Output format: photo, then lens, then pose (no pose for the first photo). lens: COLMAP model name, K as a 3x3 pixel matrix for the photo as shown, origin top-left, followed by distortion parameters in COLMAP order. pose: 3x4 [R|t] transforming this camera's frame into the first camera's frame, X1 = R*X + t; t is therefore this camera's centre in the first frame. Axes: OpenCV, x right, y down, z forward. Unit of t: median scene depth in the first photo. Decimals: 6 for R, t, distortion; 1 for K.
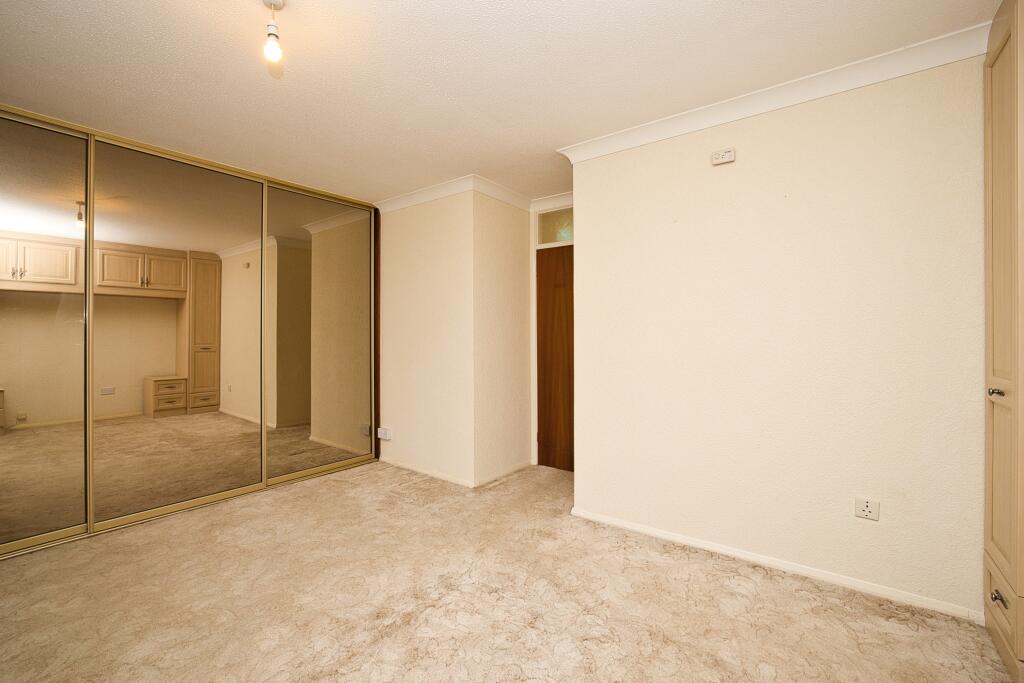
lens RADIAL K [[443.7, 0, 497.3], [0, 443.7, 342.3], [0, 0, 1]] dist [-0.000165, 0.000277]
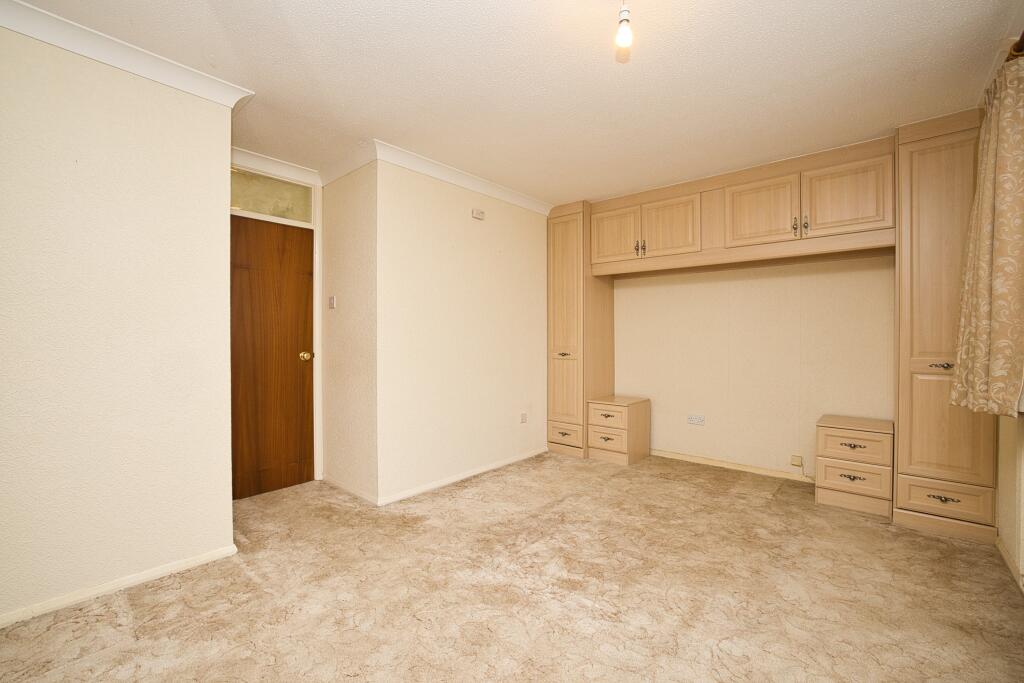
lens RADIAL K [[443.7, 0, 497.3], [0, 443.7, 342.3], [0, 0, 1]] dist [-0.000165, 0.000277]
pose [[0.057966, -0.003415, 0.998313, -0.952106], [0.001258, 0.999994, 0.003348, 0.007323], [-0.998318, 0.001062, 0.057970, 0.762567]]
